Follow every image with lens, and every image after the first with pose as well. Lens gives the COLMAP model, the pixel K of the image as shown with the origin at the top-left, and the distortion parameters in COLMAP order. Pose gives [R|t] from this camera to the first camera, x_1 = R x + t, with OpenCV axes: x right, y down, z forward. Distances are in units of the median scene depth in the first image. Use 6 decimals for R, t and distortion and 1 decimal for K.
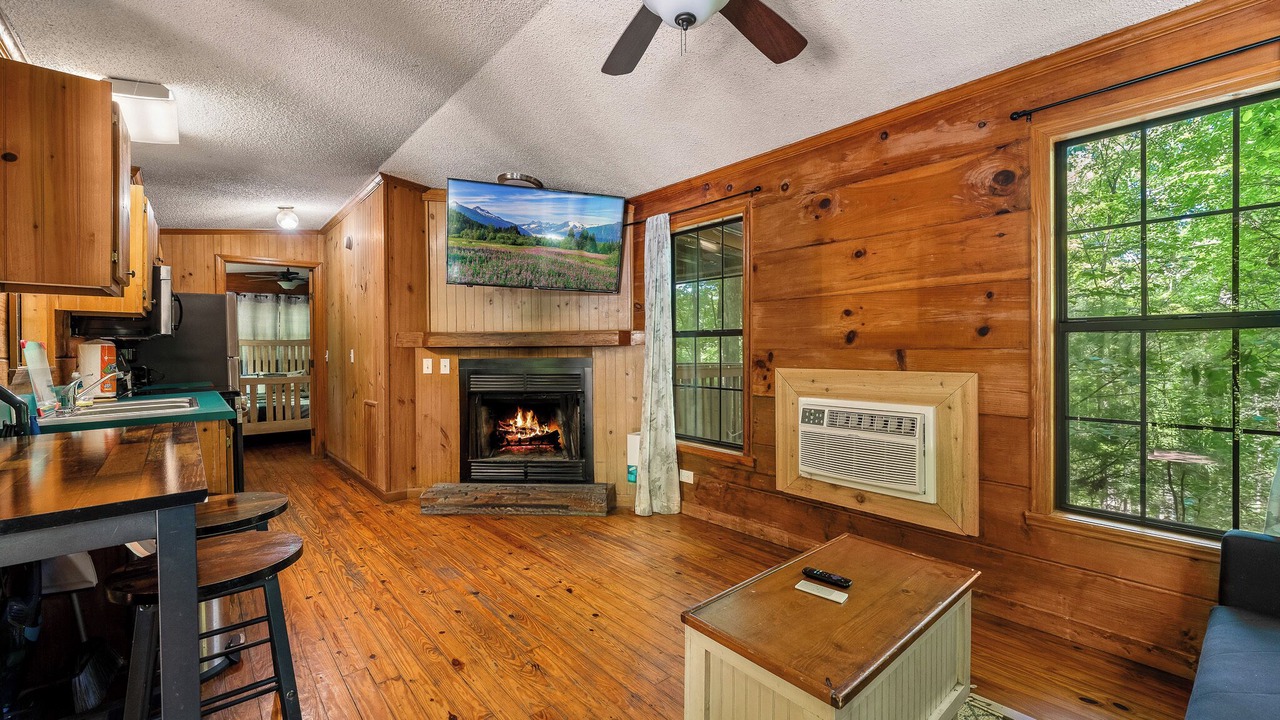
lens RADIAL K [[518.4, 0, 639.9], [0, 518.4, 355.6], [0, 0, 1]] dist [-0.000666, -0.000107]
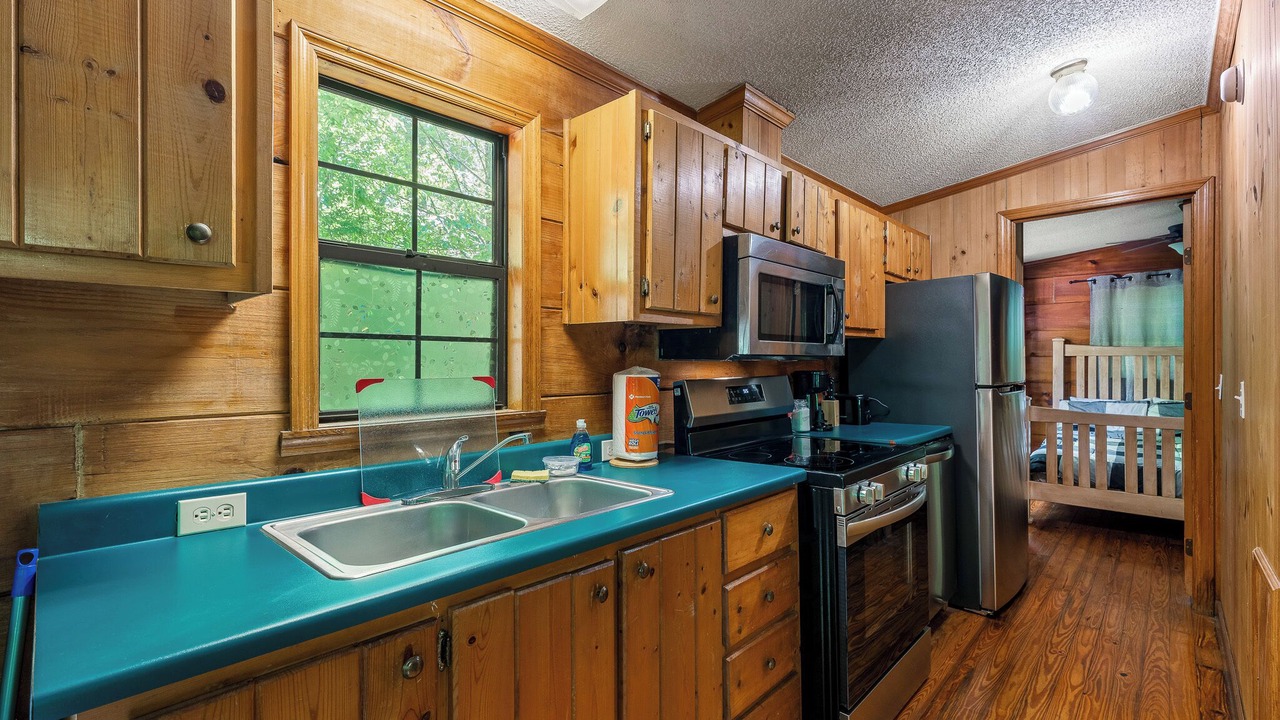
lens RADIAL K [[564.8, 0, 640.0], [0, 564.8, 360.0], [0, 0, 1]] dist [-0.001520, -0.000413]
pose [[0.098787, 0.012384, -0.995032, -0.176628], [-0.009113, 0.999892, 0.011540, -0.023096], [0.995067, 0.007928, 0.098889, 0.461370]]
